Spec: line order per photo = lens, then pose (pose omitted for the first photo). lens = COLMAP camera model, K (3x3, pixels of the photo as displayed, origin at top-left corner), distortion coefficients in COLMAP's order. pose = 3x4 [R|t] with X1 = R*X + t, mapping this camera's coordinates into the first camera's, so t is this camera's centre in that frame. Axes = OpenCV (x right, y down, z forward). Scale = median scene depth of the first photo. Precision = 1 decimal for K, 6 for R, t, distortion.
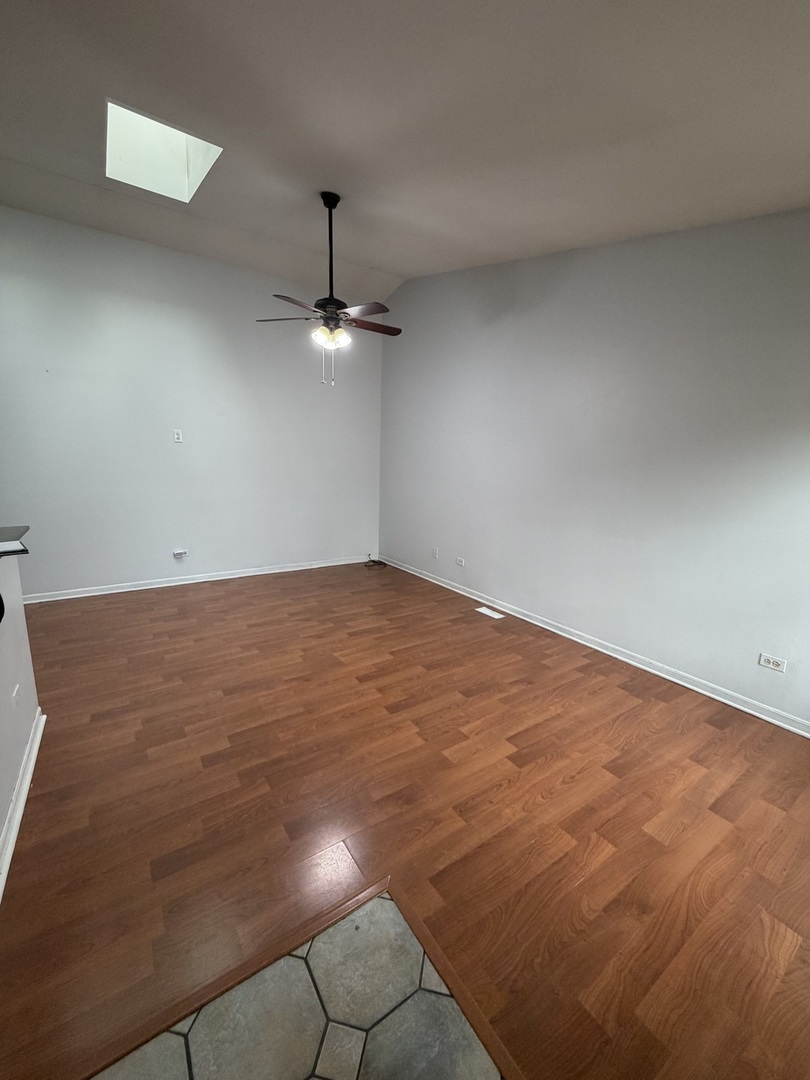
lens RADIAL K [[438.1, 0, 404.3], [0, 438.1, 535.1], [0, 0, 1]] dist [0.001115, 0.000084]
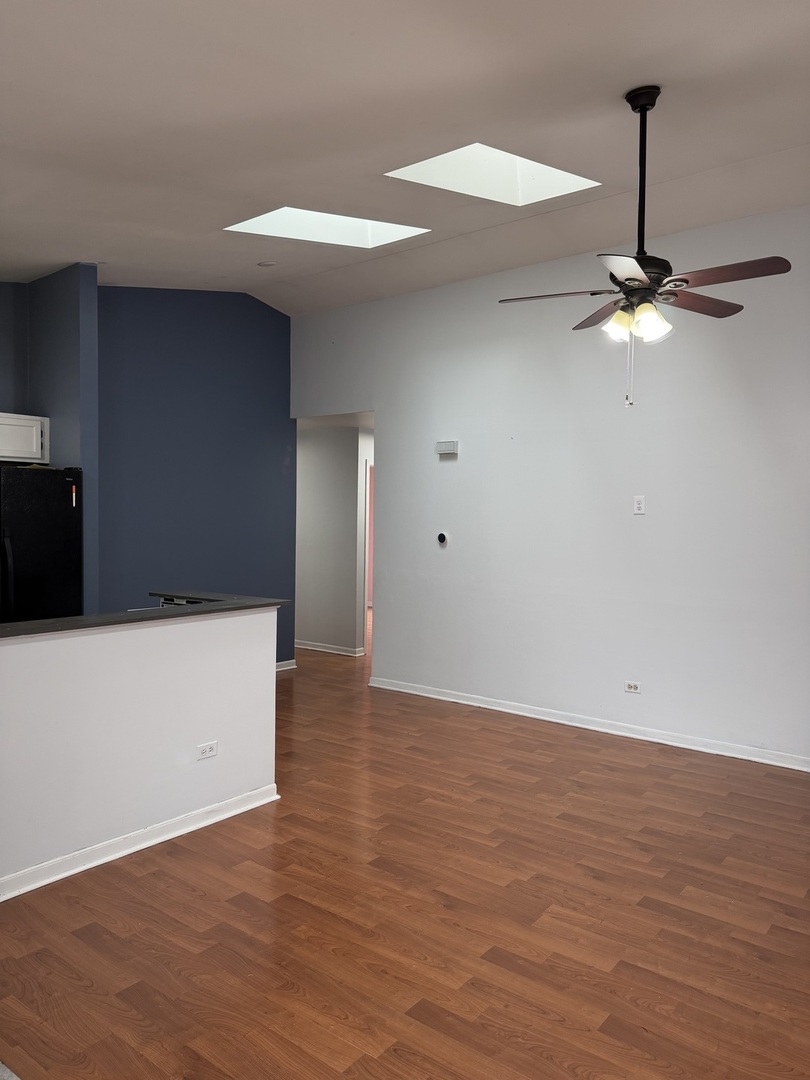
lens RADIAL K [[770.1, 0, 403.1], [0, 770.1, 541.7], [0, 0, 1]] dist [0.054600, -0.052694]
pose [[0.297854, 0.007750, -0.954580, 0.651766], [-0.166249, 0.985107, -0.043876, -0.085640], [0.940024, 0.171767, 0.294706, 0.462483]]
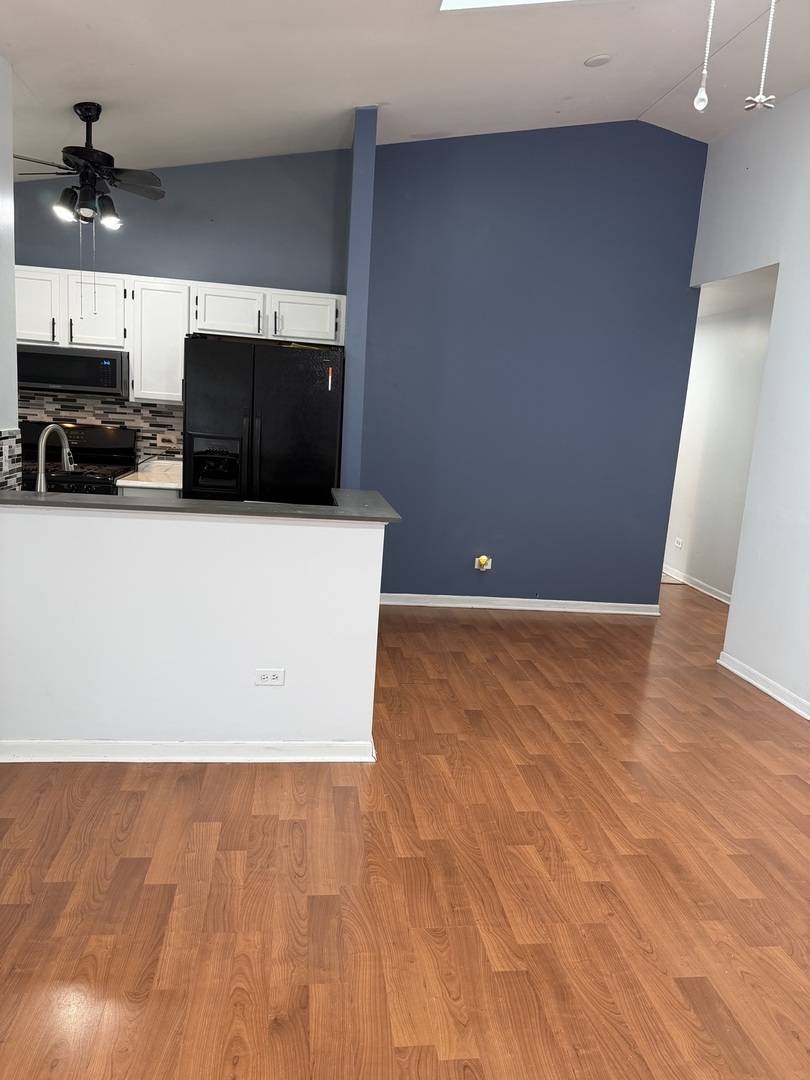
lens RADIAL K [[770.1, 0, 404.8], [0, 770.1, 534.0], [0, 0, 1]] dist [0.054600, -0.052694]
pose [[-0.447091, 0.088408, -0.890109, 0.233923], [-0.229606, 0.950419, 0.209727, -0.187007], [0.864518, 0.298141, -0.404625, 1.049620]]
